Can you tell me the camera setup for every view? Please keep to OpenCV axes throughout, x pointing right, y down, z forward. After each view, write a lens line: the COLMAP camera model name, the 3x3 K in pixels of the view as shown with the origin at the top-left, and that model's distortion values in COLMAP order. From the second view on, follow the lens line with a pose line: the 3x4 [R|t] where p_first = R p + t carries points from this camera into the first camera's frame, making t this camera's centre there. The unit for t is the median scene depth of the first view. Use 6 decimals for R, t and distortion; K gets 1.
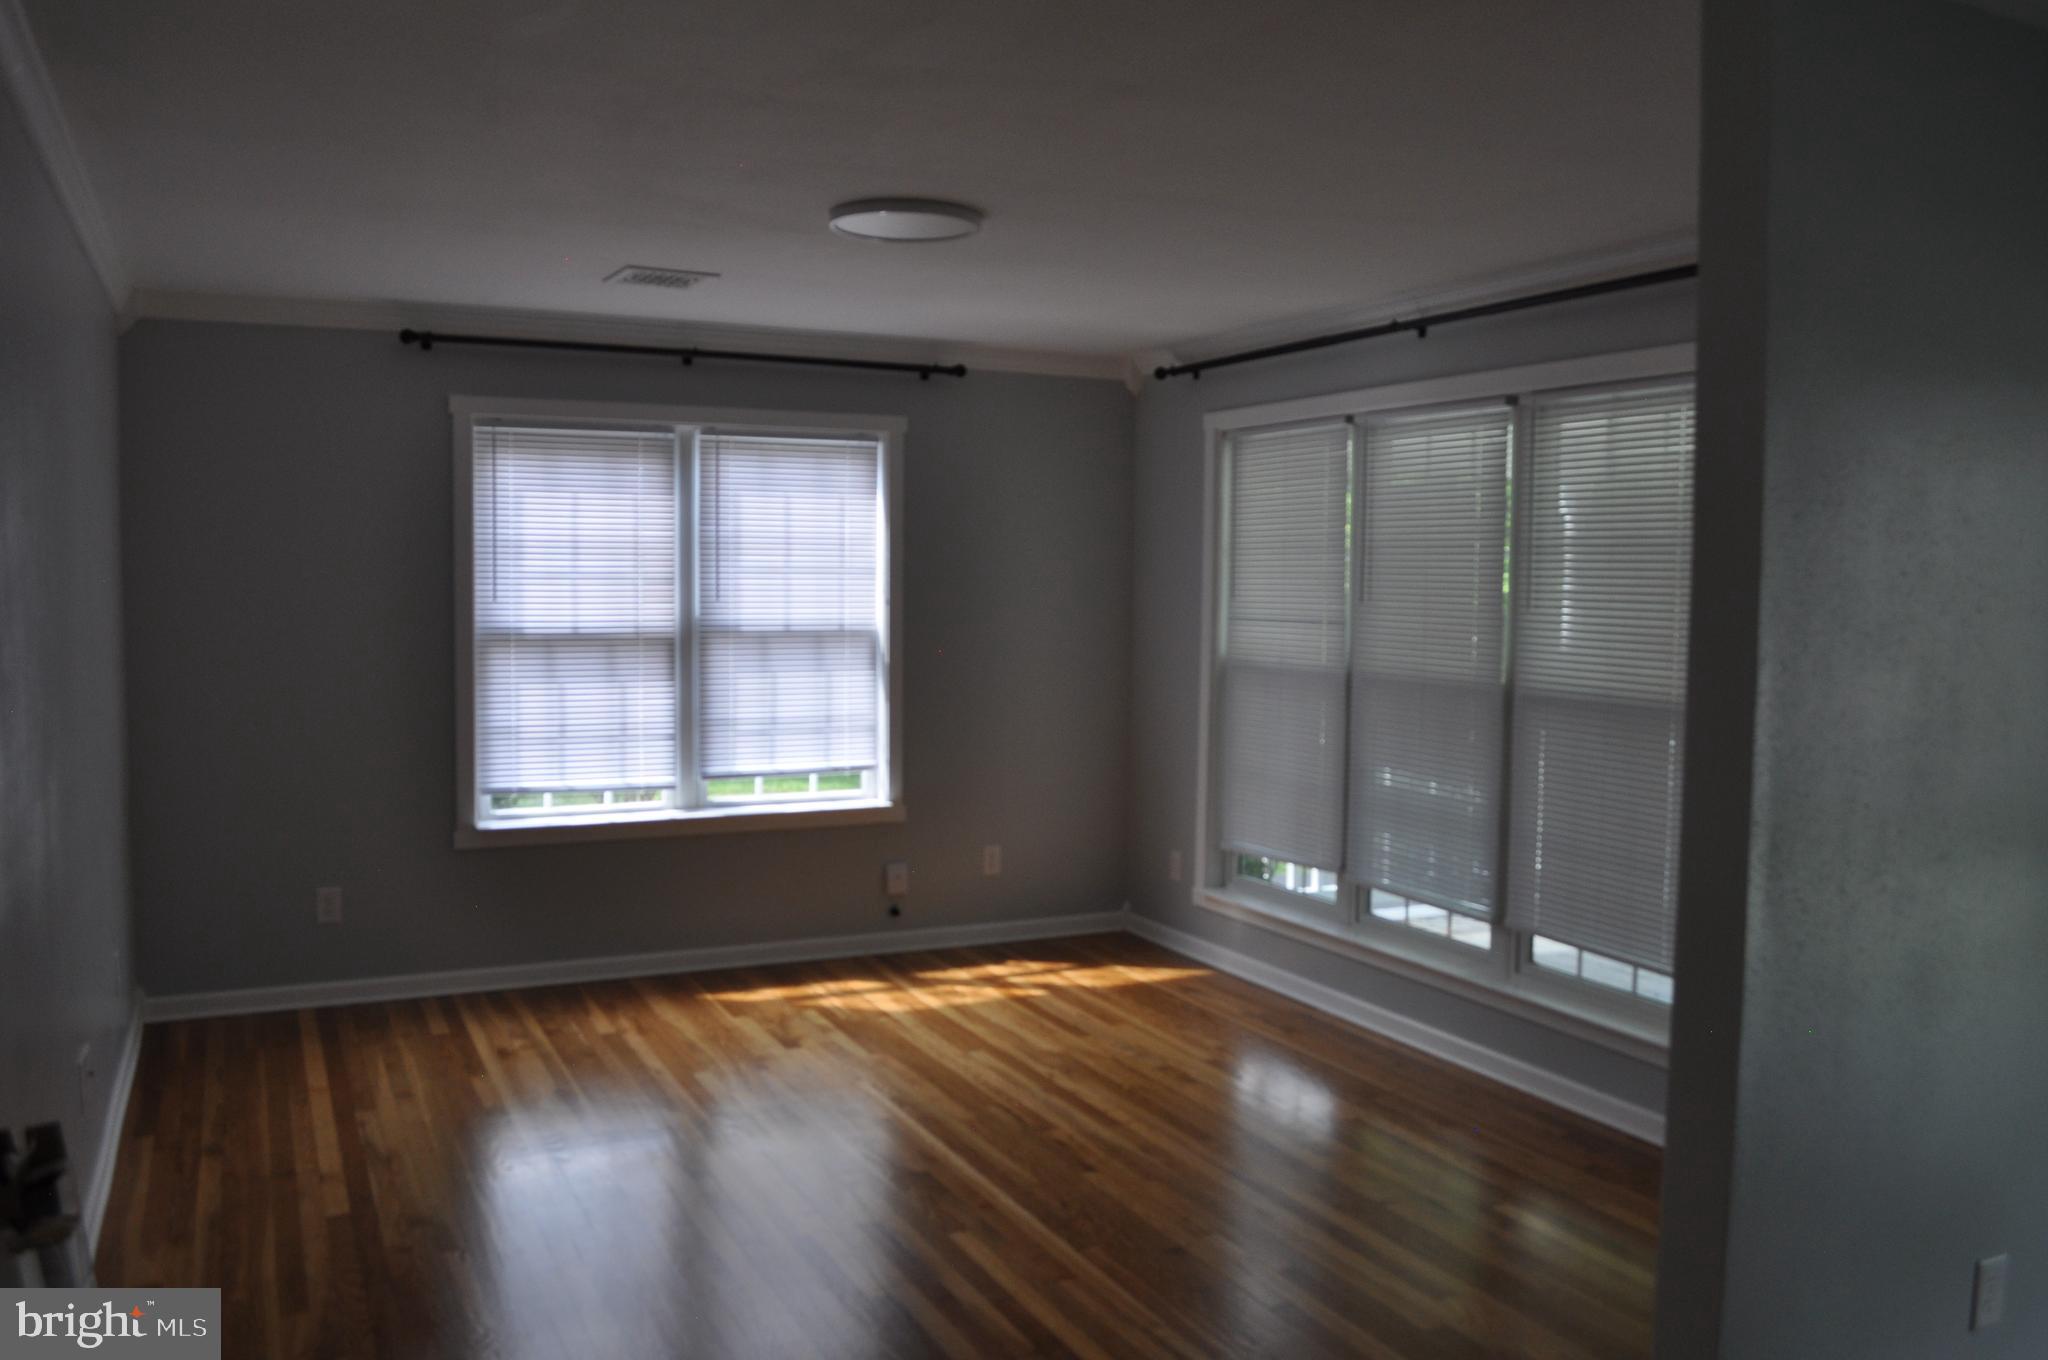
lens RADIAL K [[1643.5, 0, 1024.0], [0, 1643.5, 680.0], [0, 0, 1]] dist [-0.072837, 0.006358]
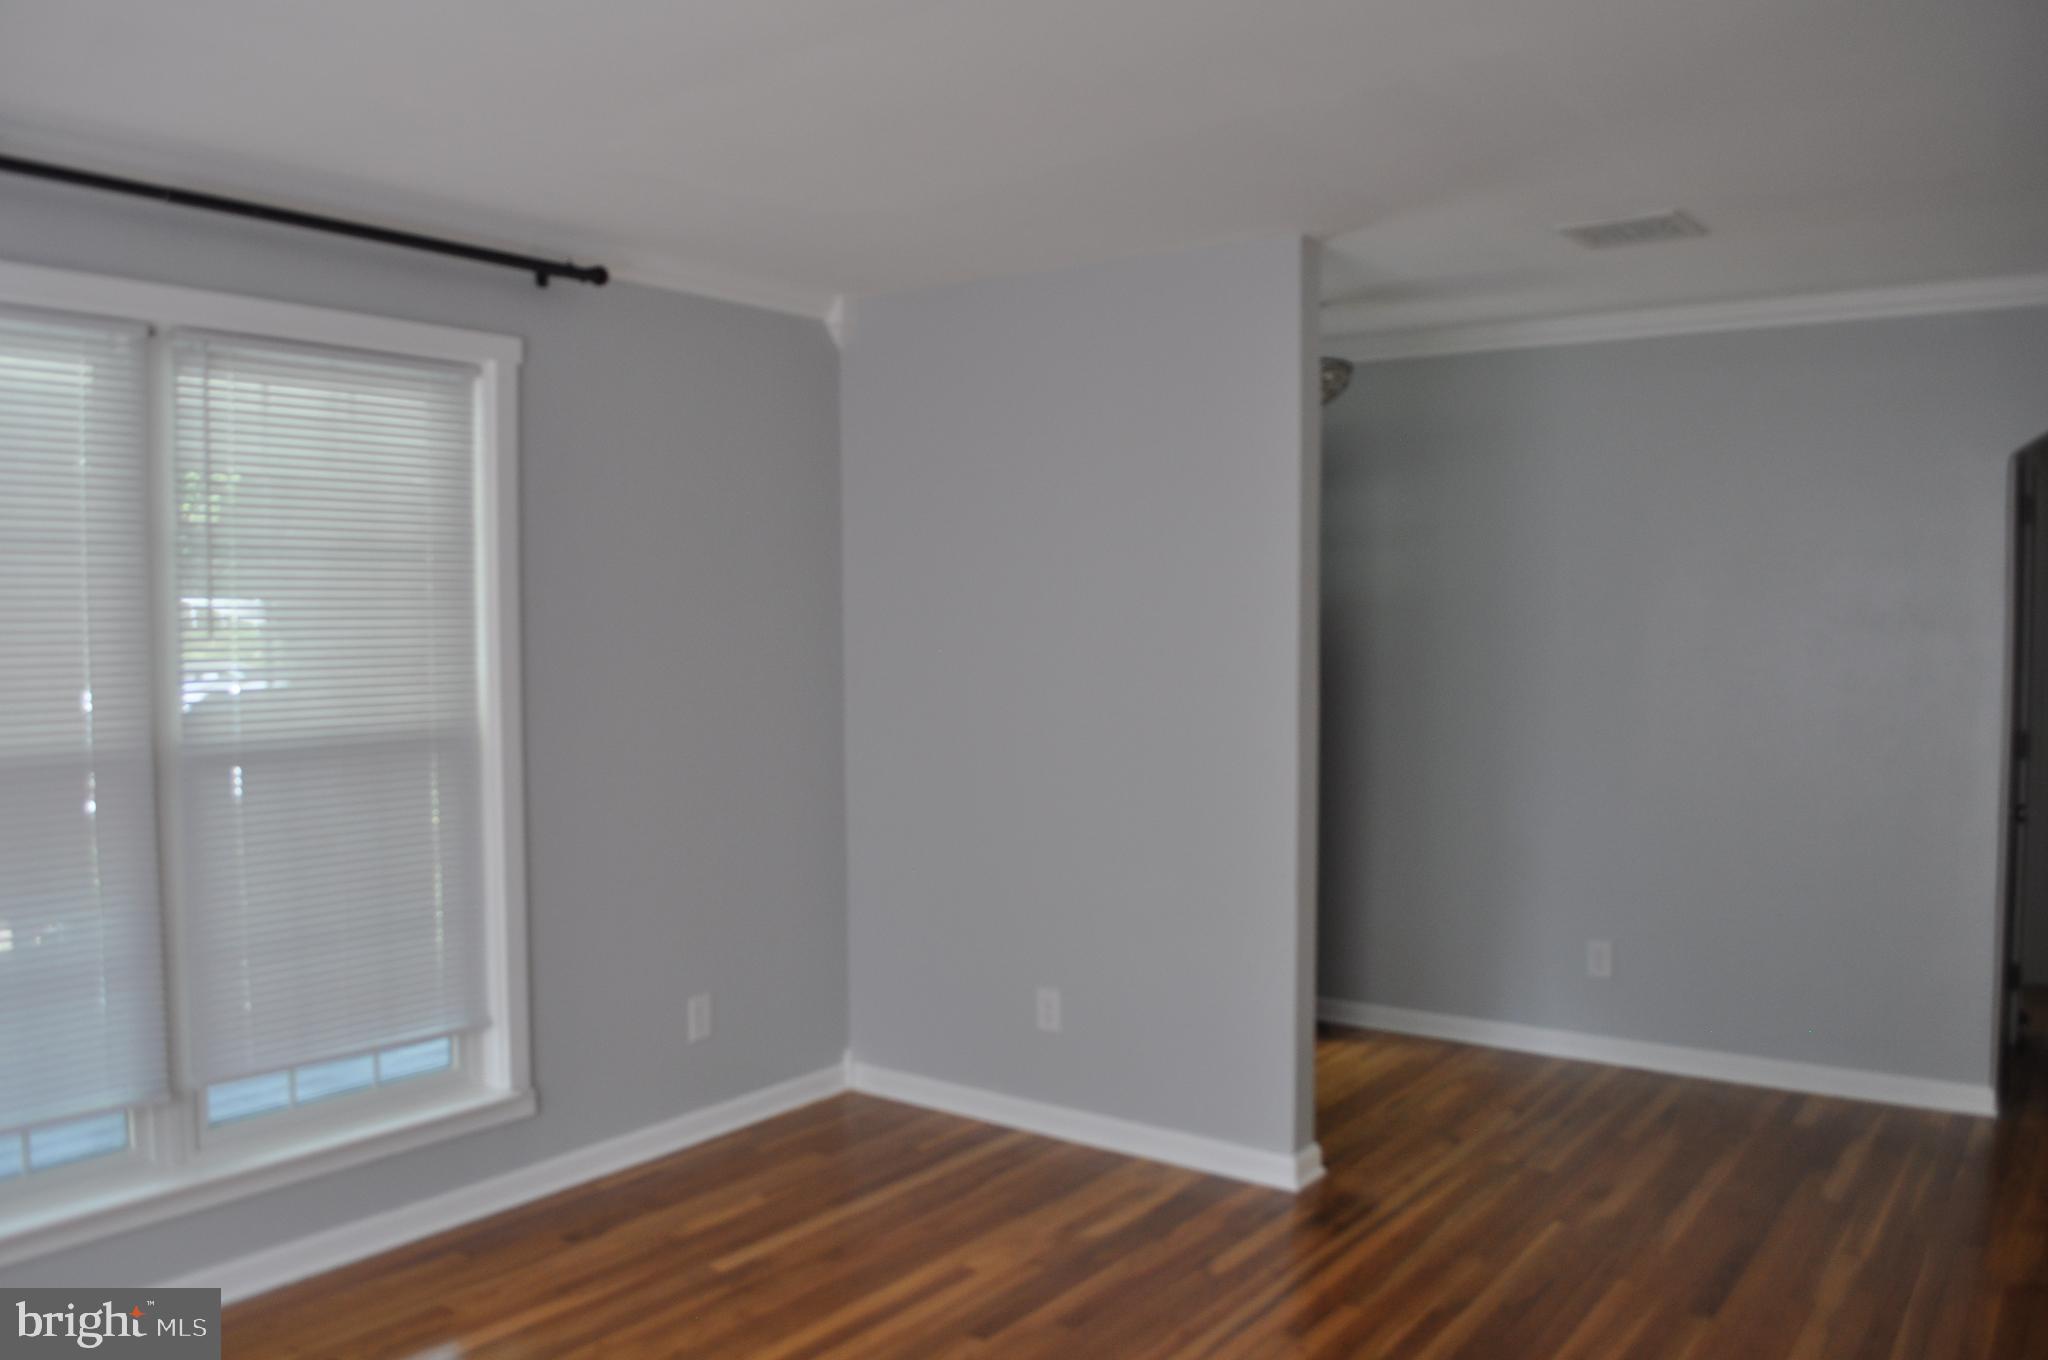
lens RADIAL K [[1643.5, 0, 1024.0], [0, 1643.5, 680.0], [0, 0, 1]] dist [-0.072837, 0.006358]
pose [[-0.467321, -0.061238, 0.881964, -0.500138], [0.041772, 0.994955, 0.091217, -0.076518], [-0.883101, 0.079469, -0.462405, 1.059468]]
